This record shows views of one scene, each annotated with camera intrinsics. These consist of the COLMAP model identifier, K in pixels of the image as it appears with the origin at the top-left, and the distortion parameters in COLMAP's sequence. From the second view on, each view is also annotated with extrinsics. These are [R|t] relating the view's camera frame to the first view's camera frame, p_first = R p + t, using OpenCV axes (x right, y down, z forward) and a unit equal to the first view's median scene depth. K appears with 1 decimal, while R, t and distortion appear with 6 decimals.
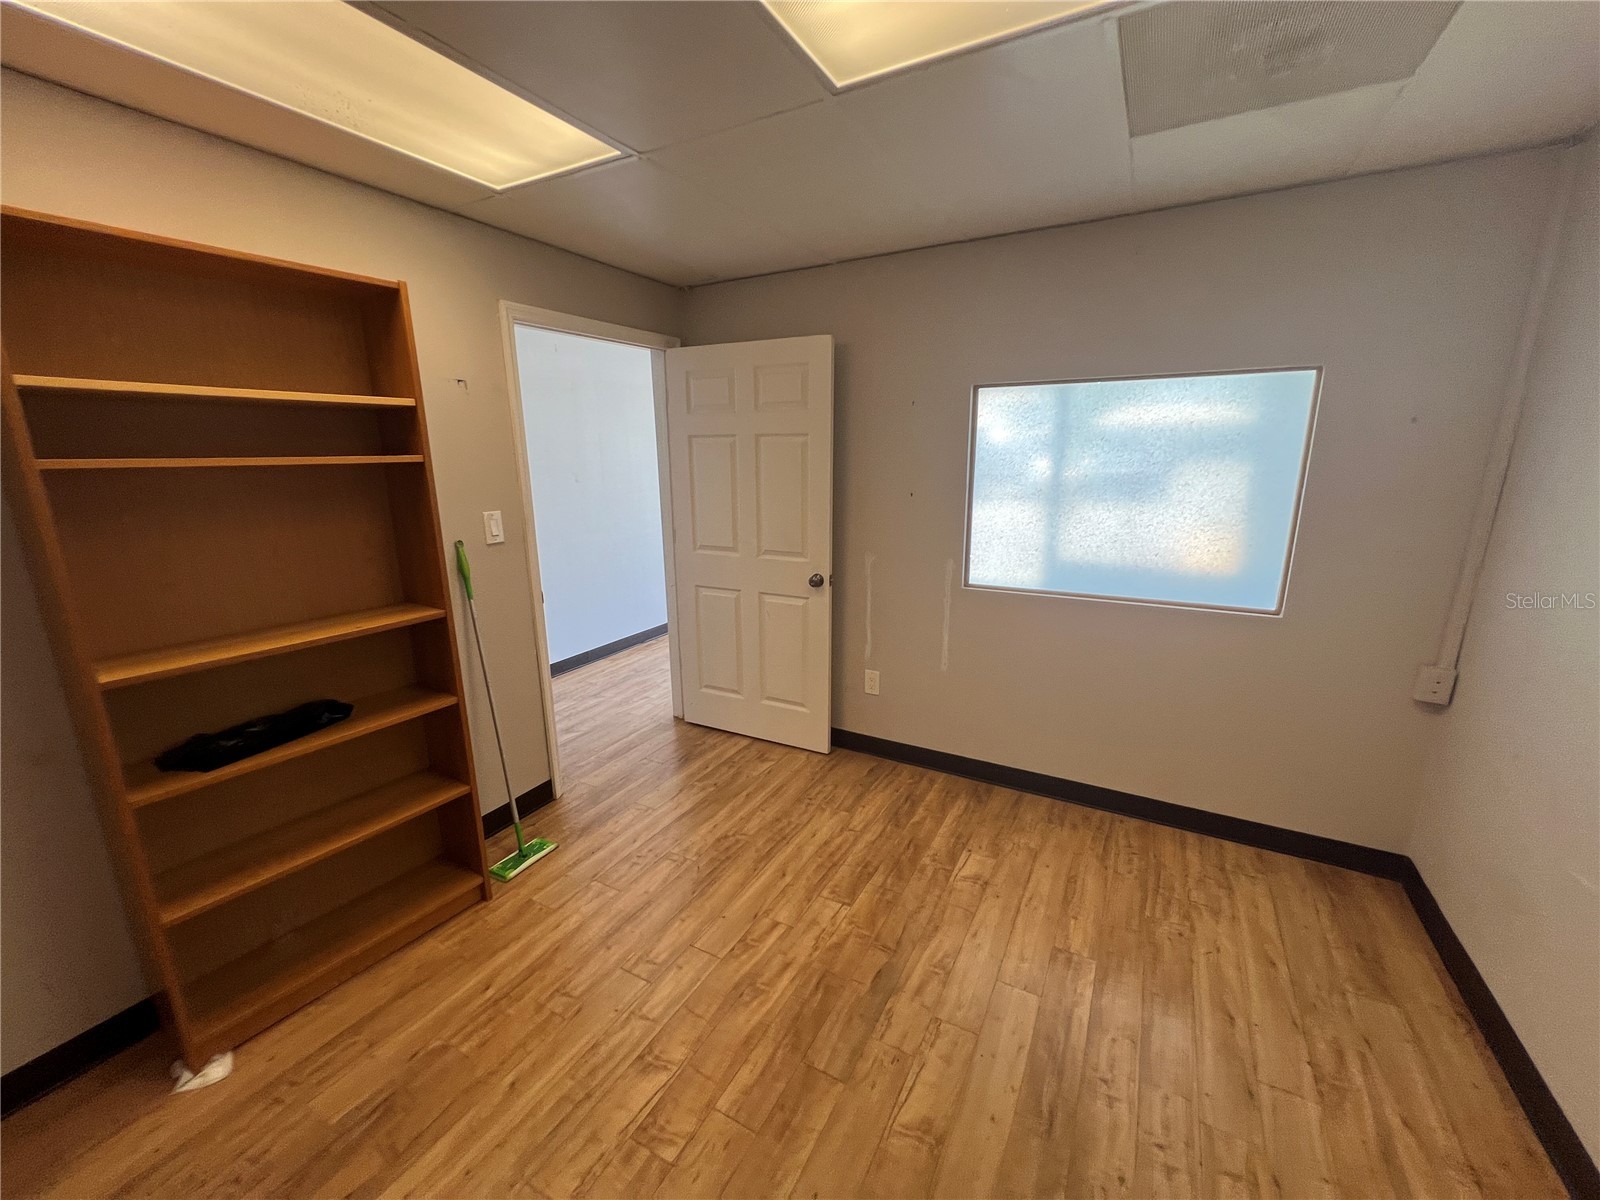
lens RADIAL K [[638.3, 0, 802.0], [0, 638.3, 601.8], [0, 0, 1]] dist [0.003516, -0.000050]
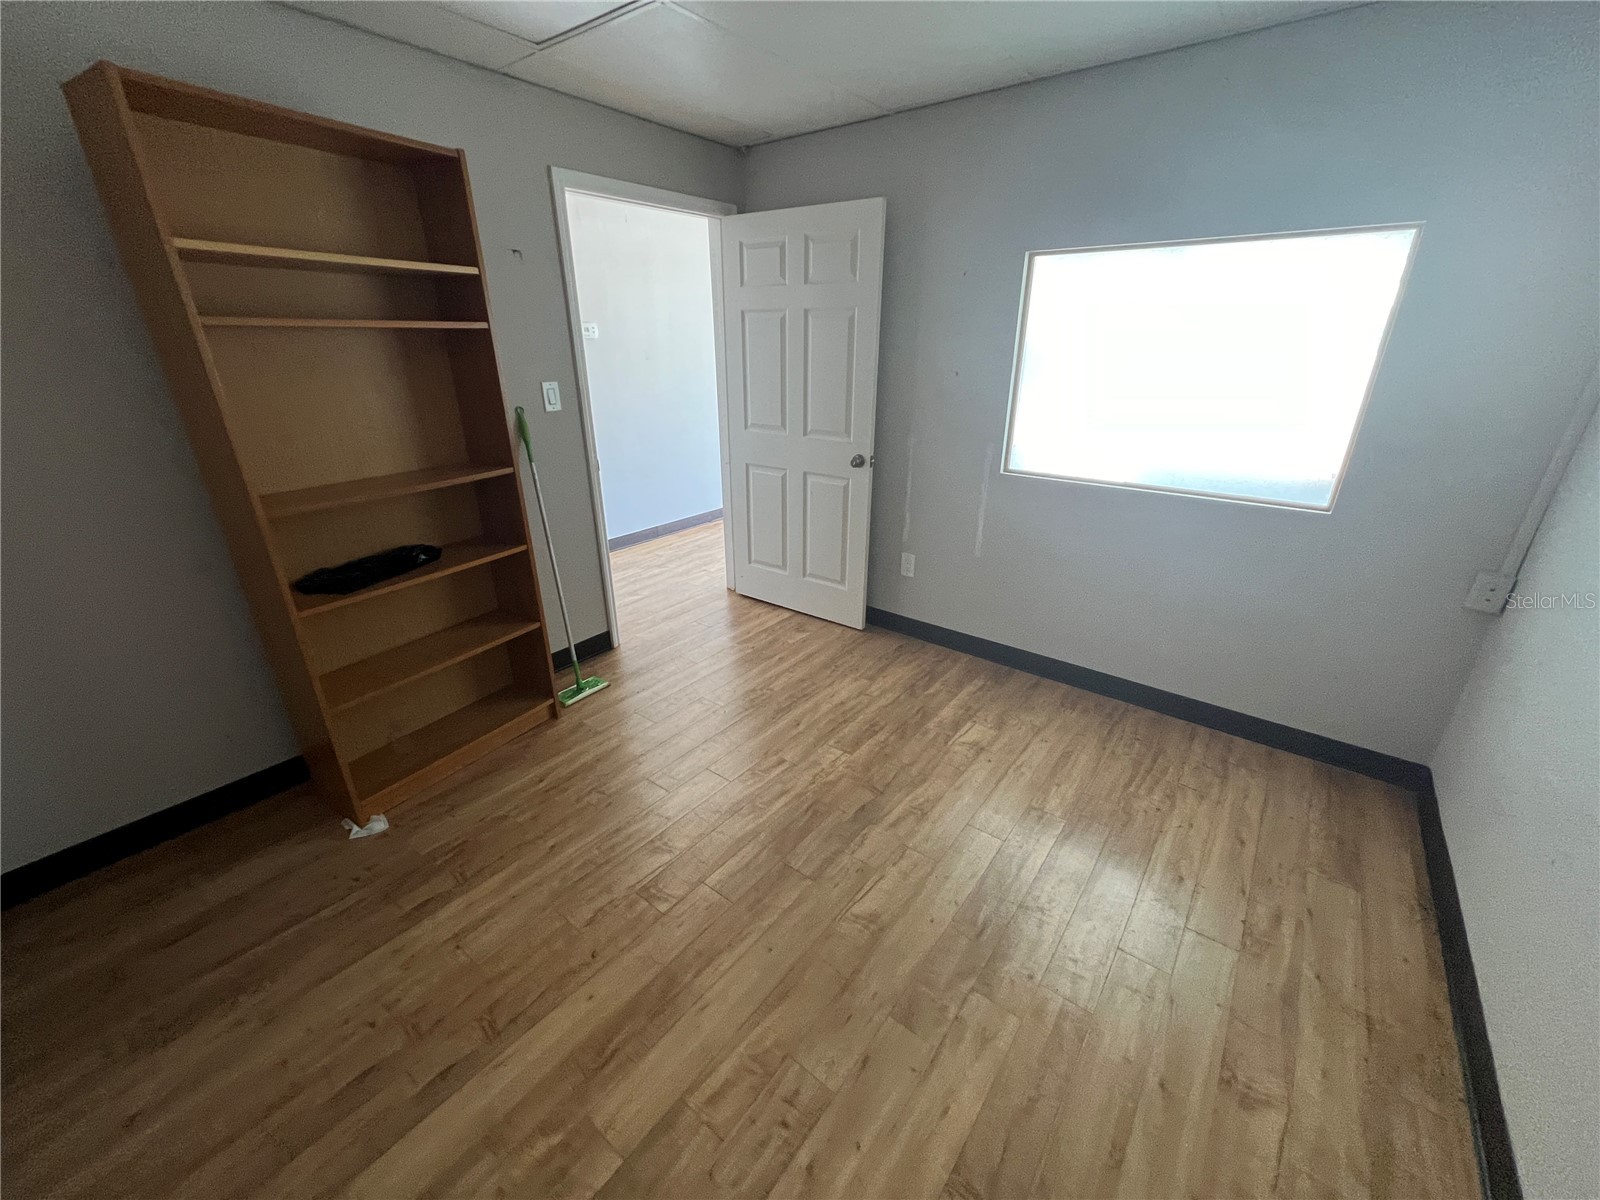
lens RADIAL K [[638.3, 0, 801.0], [0, 638.3, 601.7], [0, 0, 1]] dist [0.003516, -0.000050]
pose [[0.987756, 0.069399, -0.139723, 0.121106], [-0.046151, 0.985508, 0.163232, 0.034374], [0.149026, -0.154785, 0.976644, -0.057184]]
